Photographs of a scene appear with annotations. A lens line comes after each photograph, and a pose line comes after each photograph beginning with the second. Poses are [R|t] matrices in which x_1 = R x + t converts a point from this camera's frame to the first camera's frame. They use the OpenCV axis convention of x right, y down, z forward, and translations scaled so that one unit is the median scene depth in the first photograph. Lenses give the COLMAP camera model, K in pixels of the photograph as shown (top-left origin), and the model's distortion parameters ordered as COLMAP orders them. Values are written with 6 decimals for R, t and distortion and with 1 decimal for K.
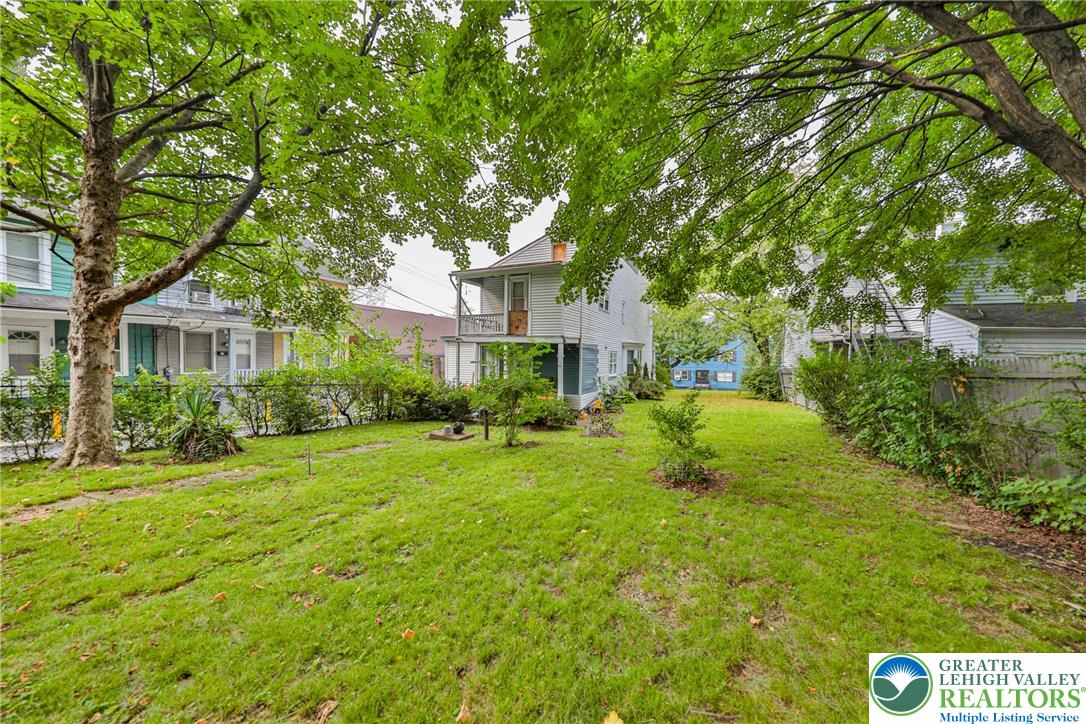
lens RADIAL K [[357.6, 0, 543.0], [0, 357.6, 362.0], [0, 0, 1]] dist [0.021335, -0.006572]
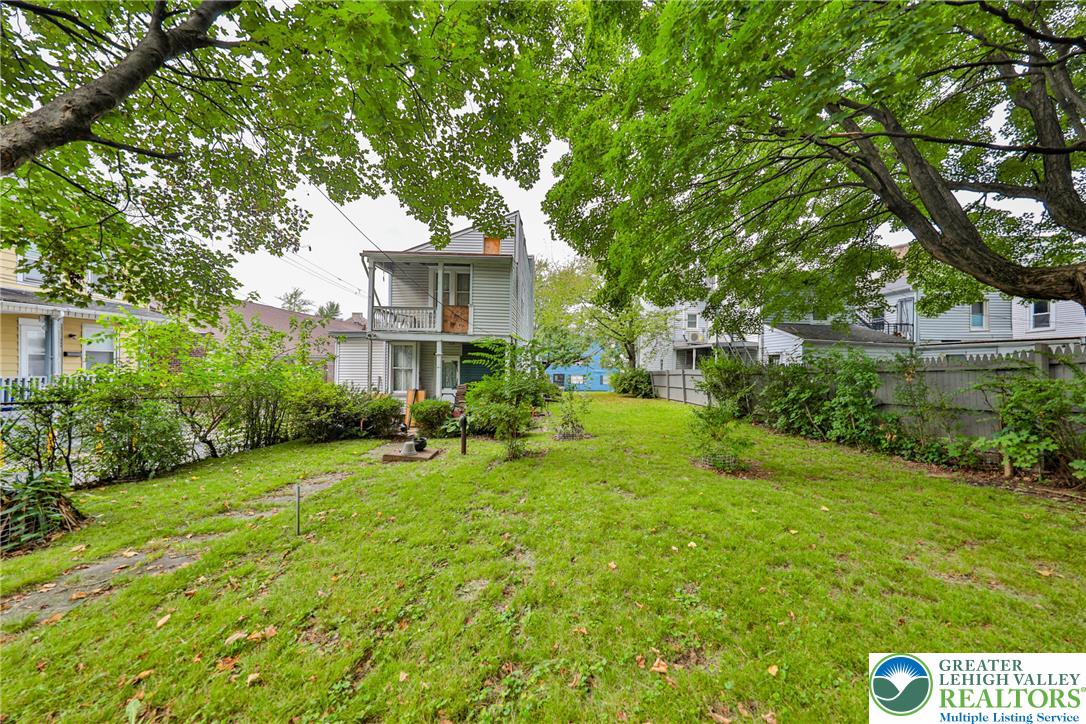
lens RADIAL K [[357.6, 0, 543.0], [0, 357.6, 362.0], [0, 0, 1]] dist [0.021335, -0.006572]
pose [[0.904836, 0.004692, 0.425734, -0.288295], [0.001744, 0.999890, -0.014726, 0.010624], [-0.425756, 0.014067, 0.904728, 0.130415]]
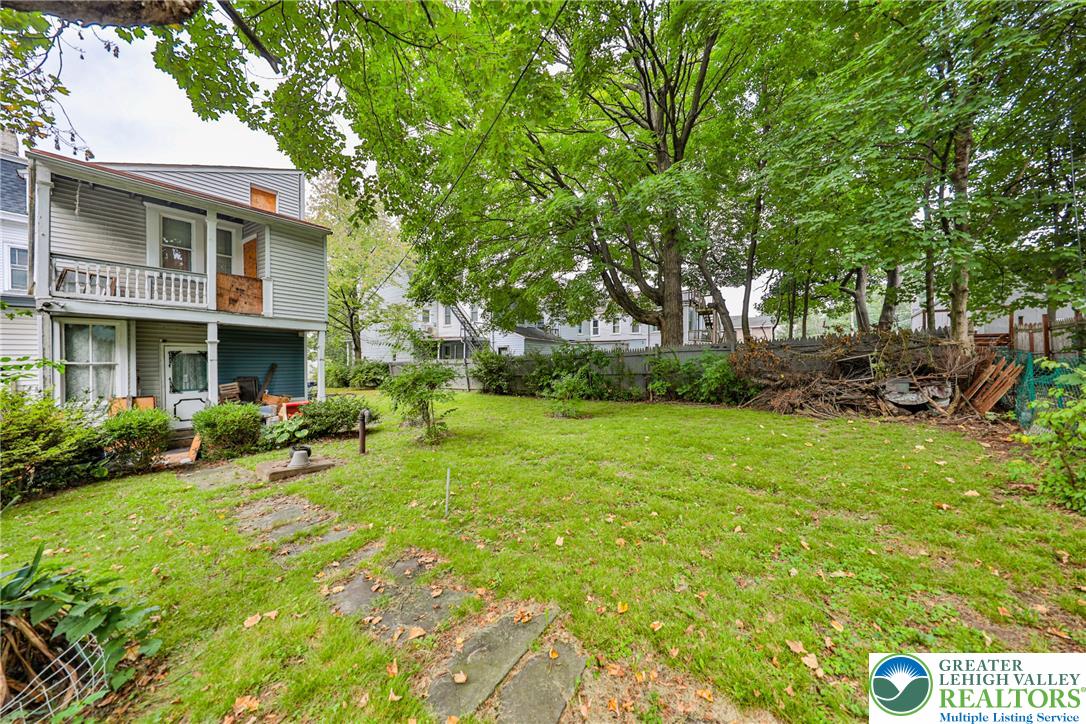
lens RADIAL K [[357.6, 0, 543.0], [0, 357.6, 362.0], [0, 0, 1]] dist [0.021335, -0.006572]
pose [[0.233003, -0.021230, 0.972244, -0.675051], [0.012224, 0.999747, 0.018901, 0.008653], [-0.972399, 0.007481, 0.233204, 0.361676]]
